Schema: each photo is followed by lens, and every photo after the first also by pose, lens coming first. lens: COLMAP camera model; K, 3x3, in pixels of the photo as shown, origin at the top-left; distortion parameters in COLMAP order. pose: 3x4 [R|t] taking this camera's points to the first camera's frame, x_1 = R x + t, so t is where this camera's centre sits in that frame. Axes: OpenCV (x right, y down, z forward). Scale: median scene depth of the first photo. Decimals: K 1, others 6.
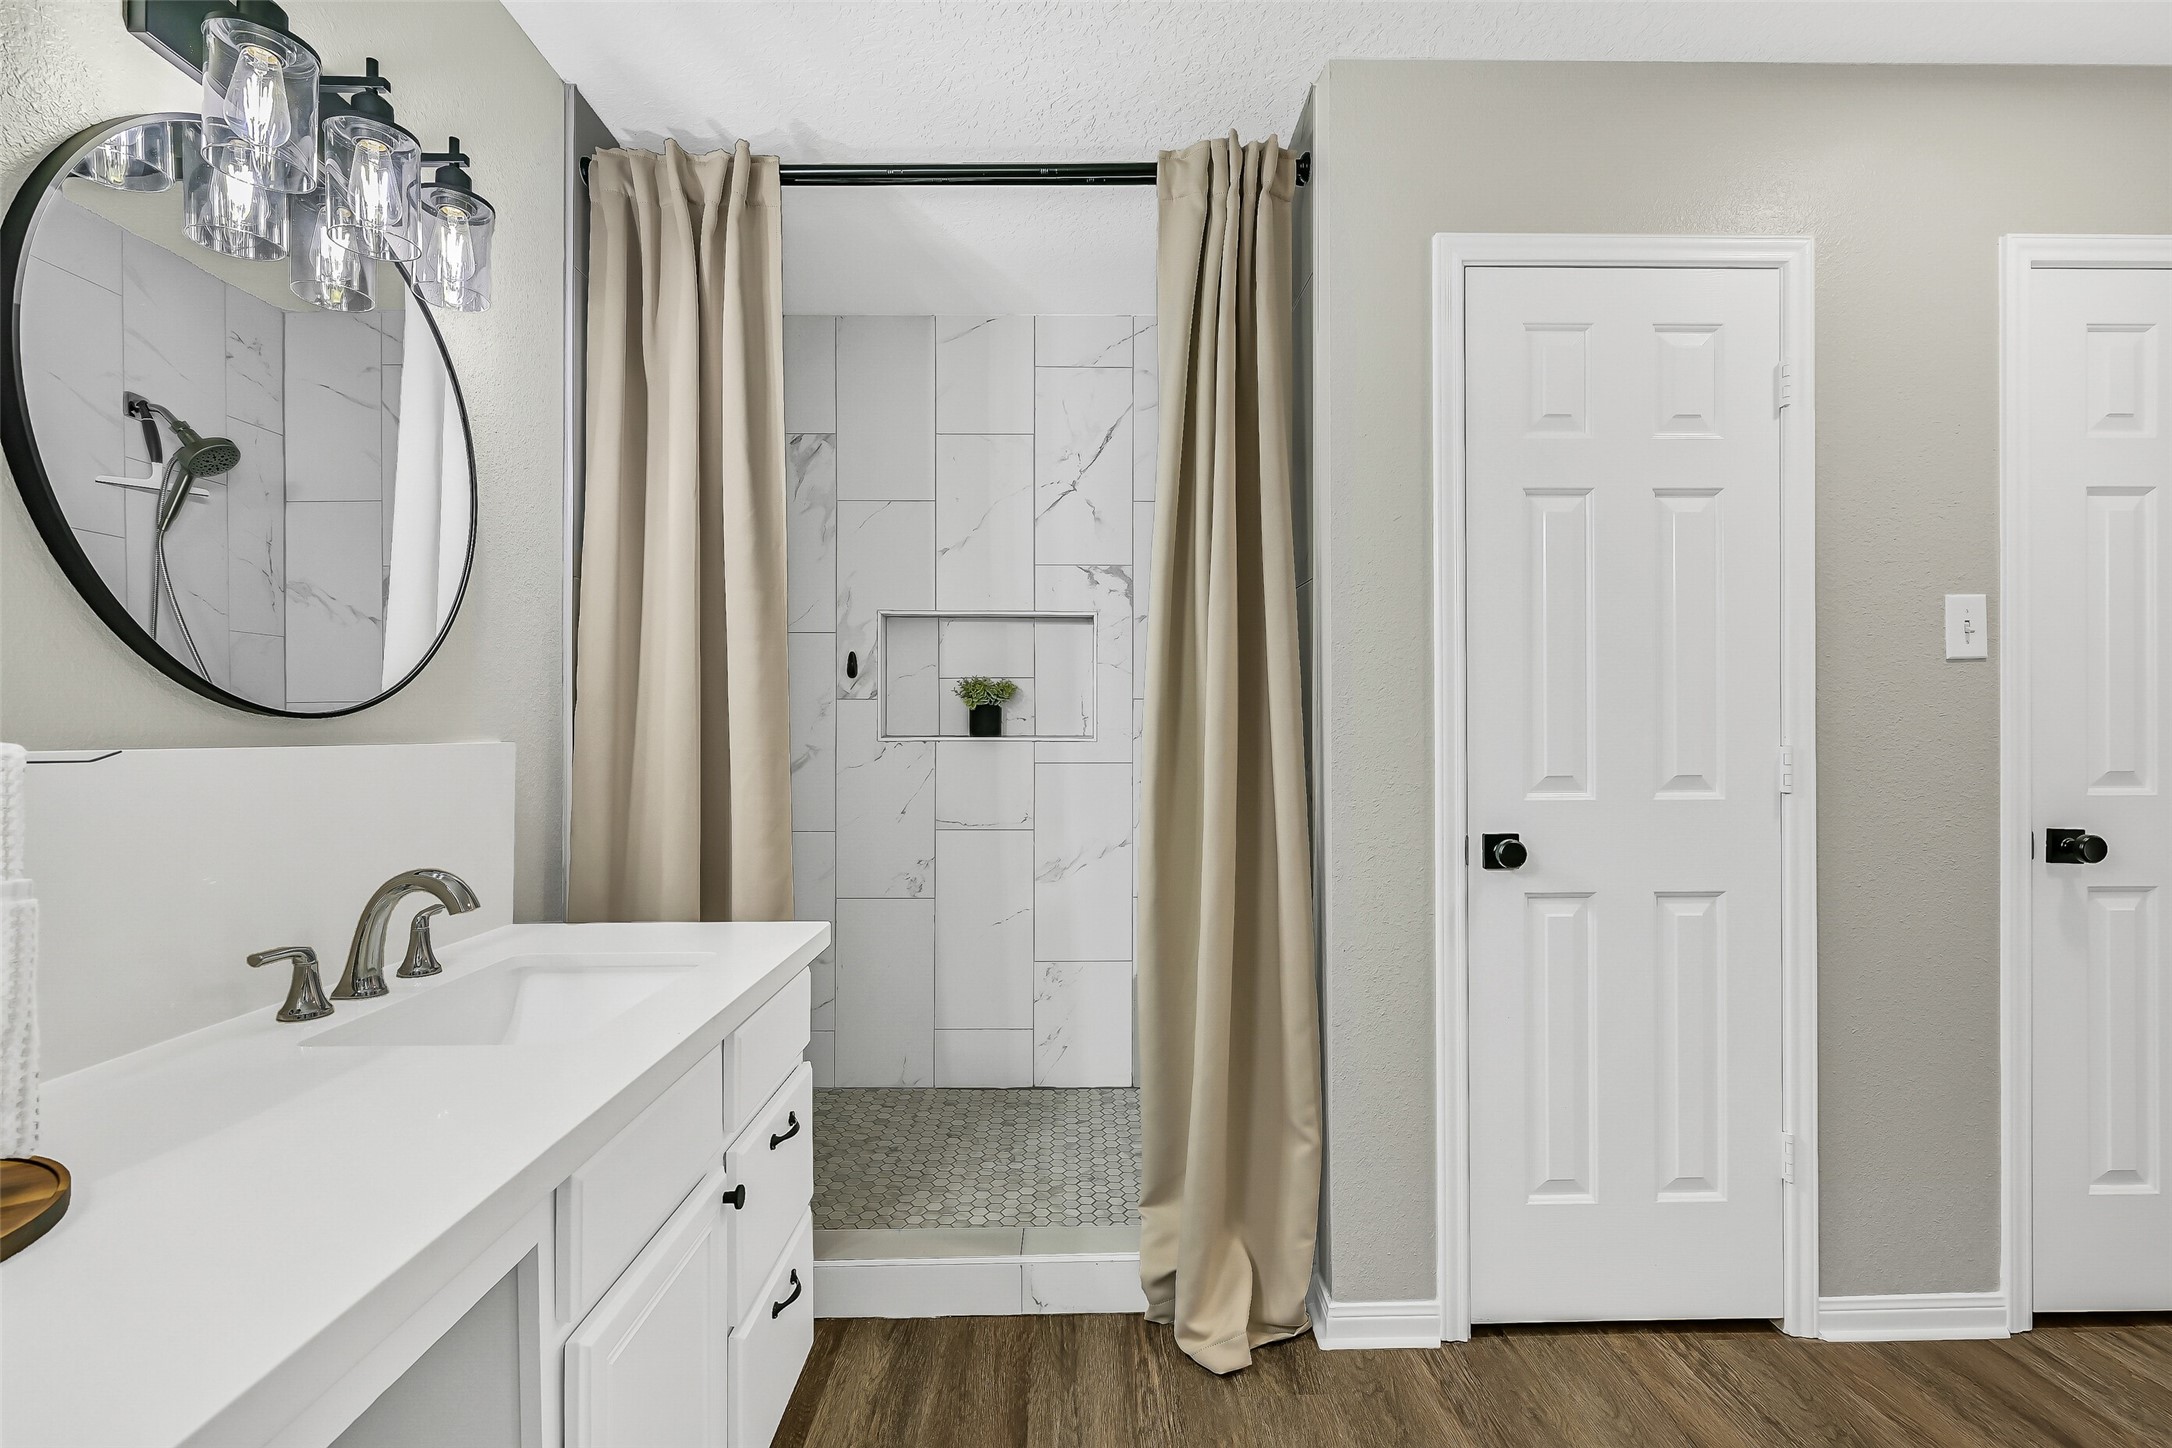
lens RADIAL K [[988.2, 0, 1094.2], [0, 988.2, 727.7], [0, 0, 1]] dist [0.000586, 0.000411]
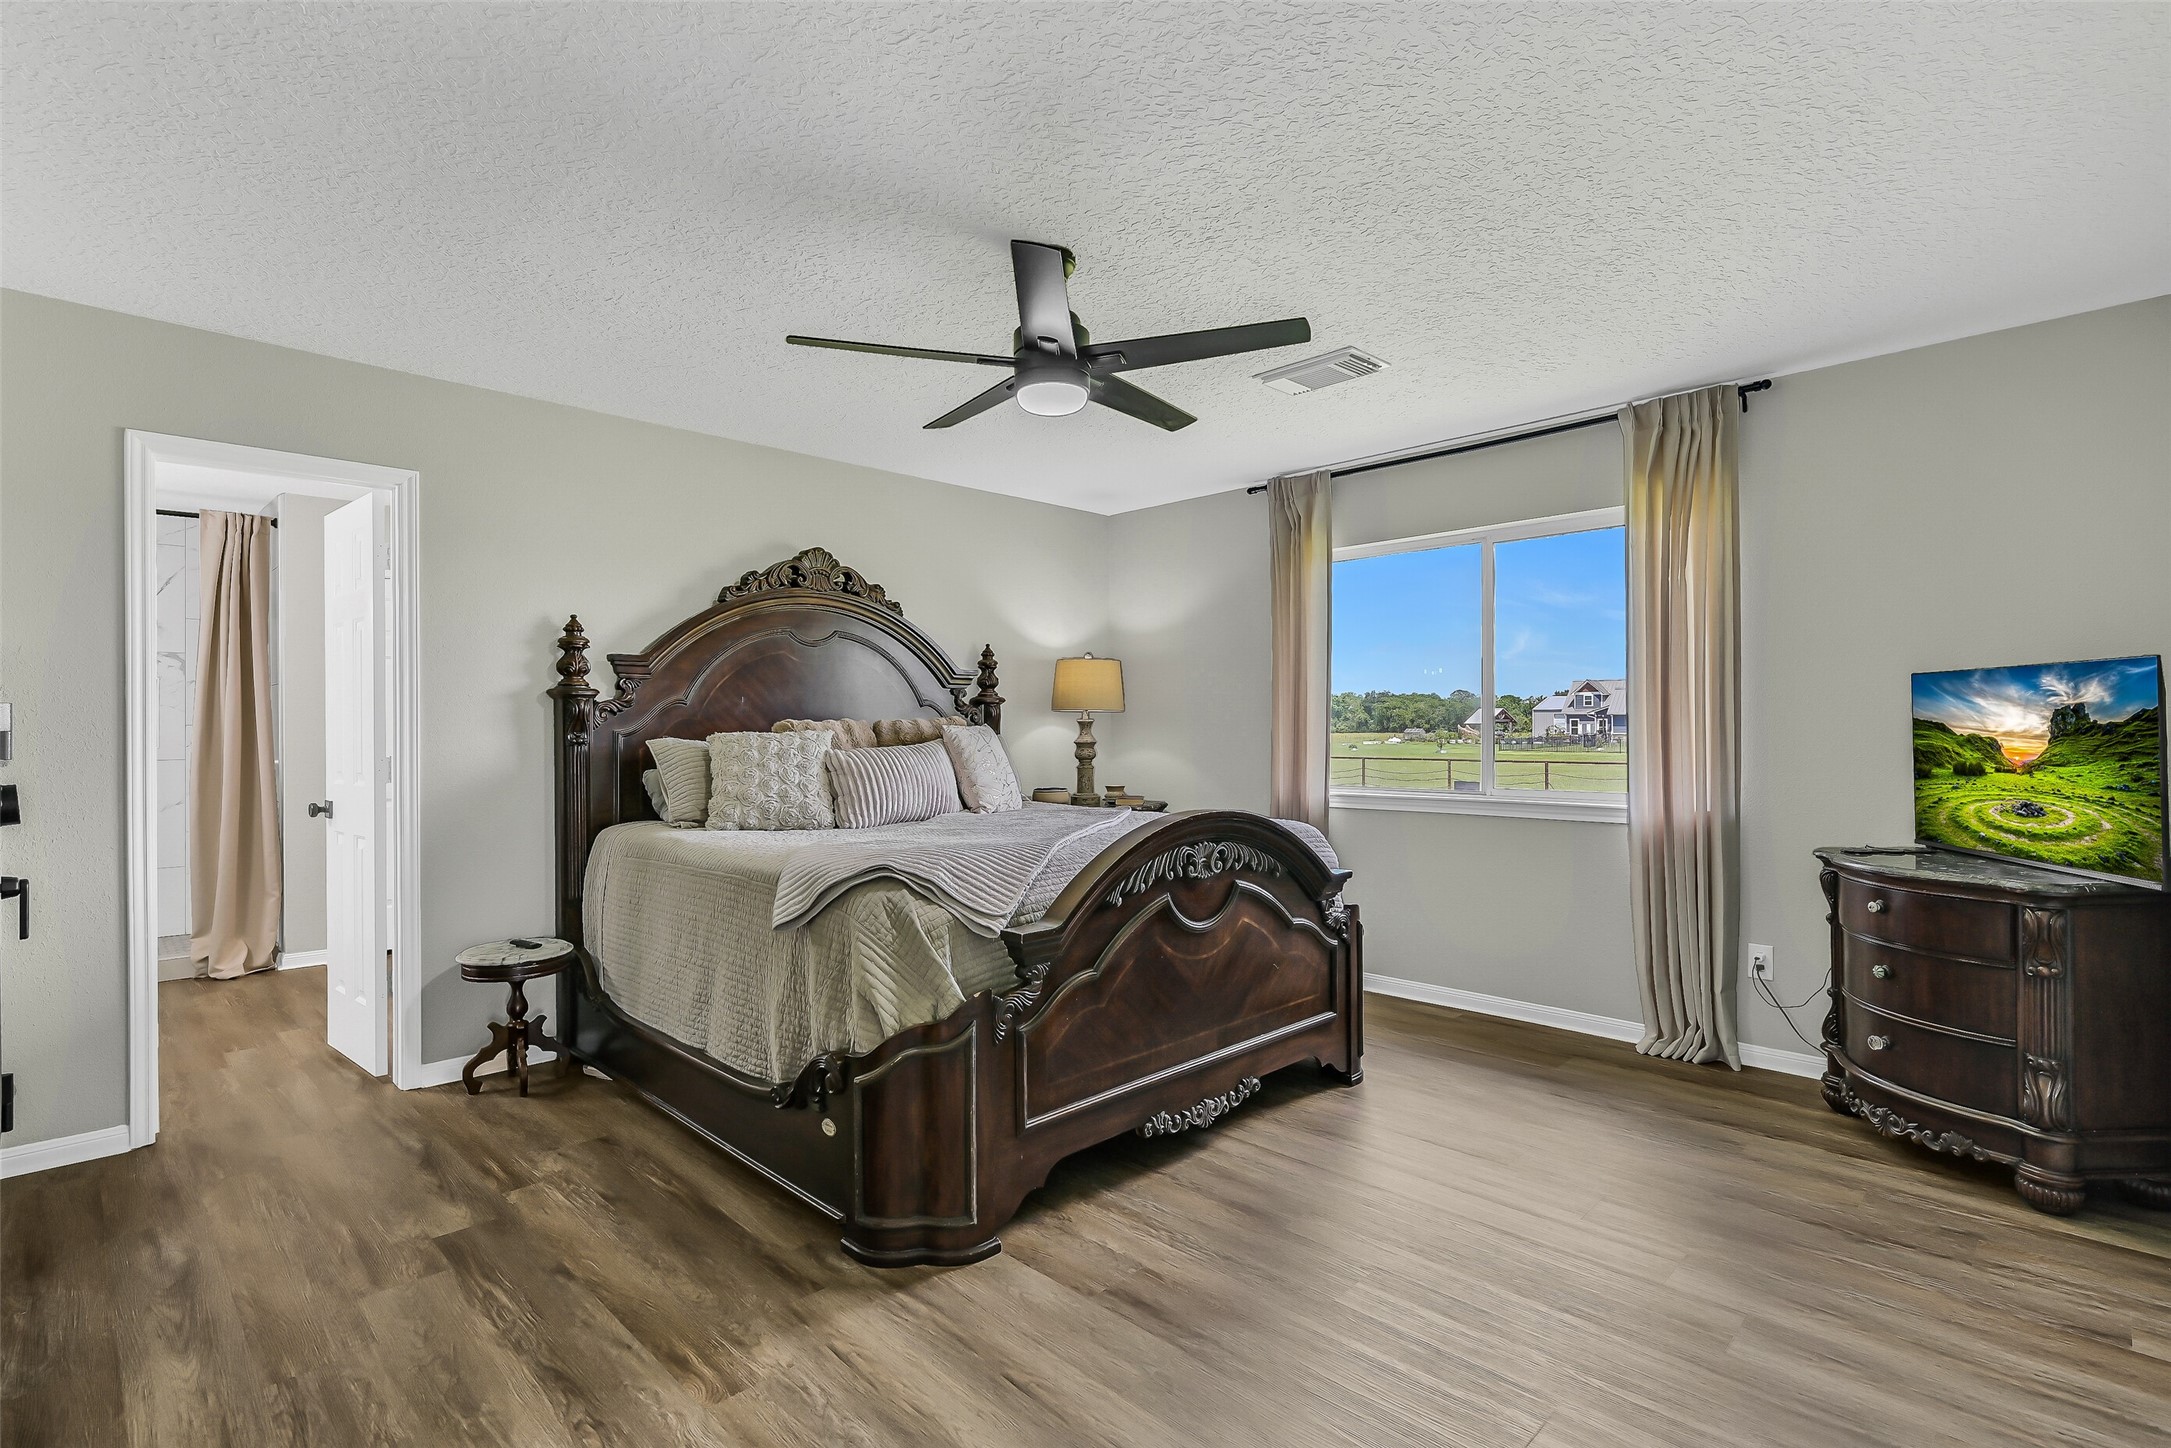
lens RADIAL K [[1017.8, 0, 1096.1], [0, 1017.8, 731.2], [0, 0, 1]] dist [0.000235, 0.000206]
pose [[0.716811, -0.000010, 0.697268, -0.106640], [0.002252, 0.999995, -0.002301, -0.014596], [-0.697264, 0.003220, 0.716807, -2.443939]]
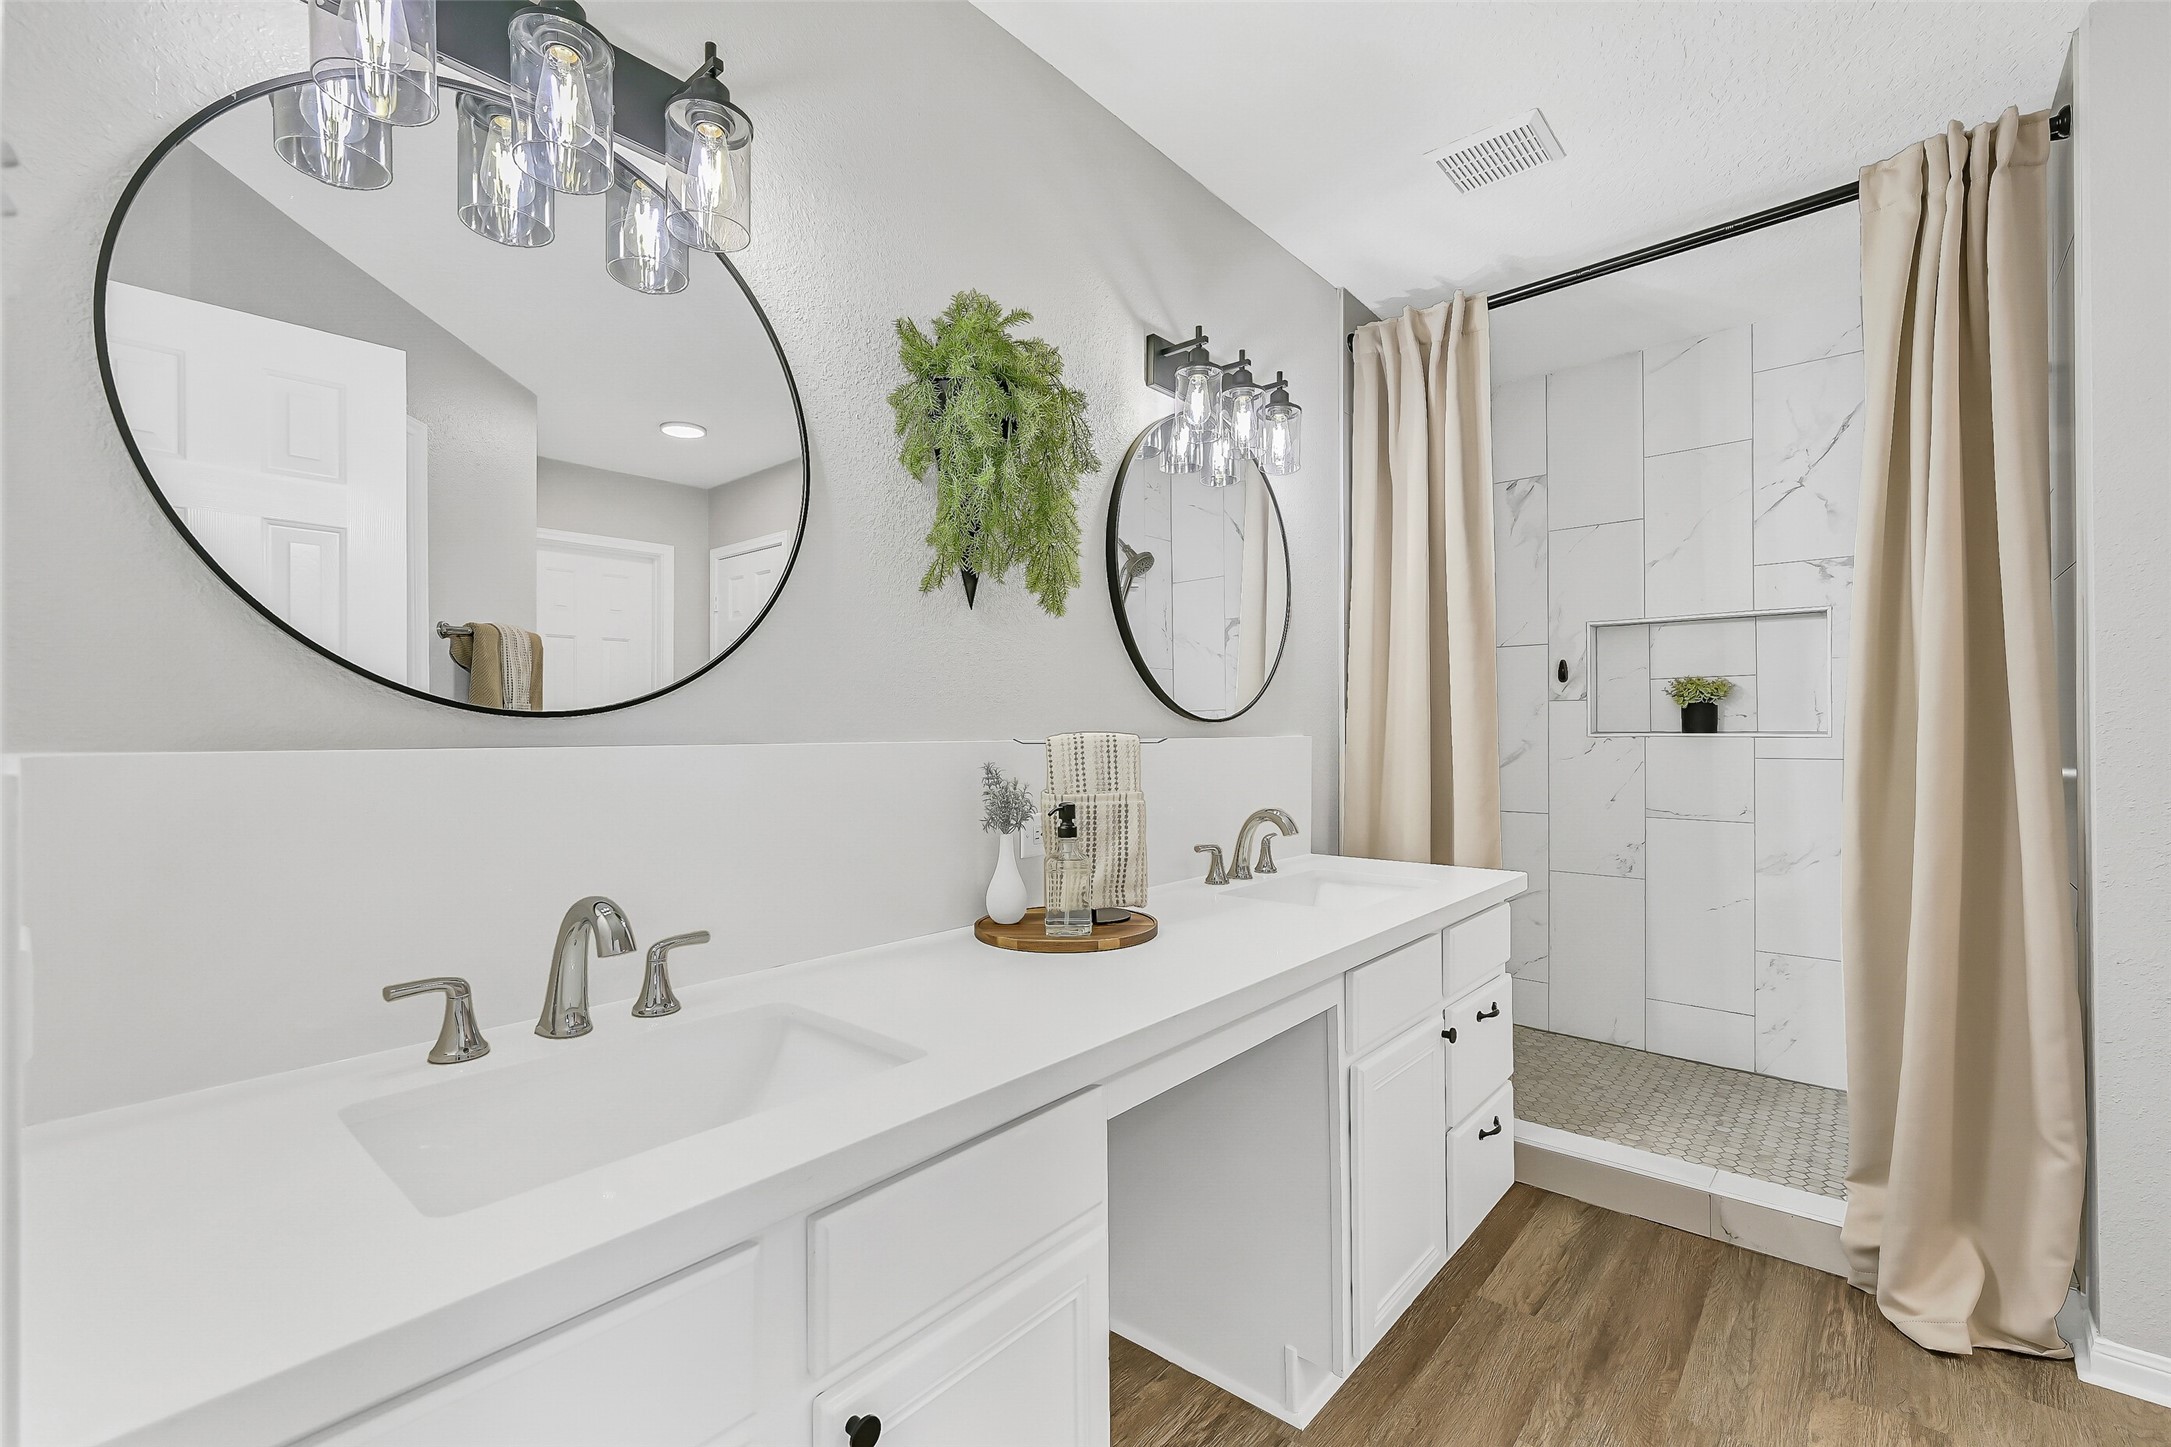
lens RADIAL K [[893.1, 0, 1098.8], [0, 893.1, 729.2], [0, 0, 1]] dist [-0.000821, -0.000535]
pose [[0.734771, -0.003482, -0.678306, 0.113361], [0.006261, 0.999979, 0.001648, -0.000426], [0.678286, -0.005458, 0.734778, -0.243794]]
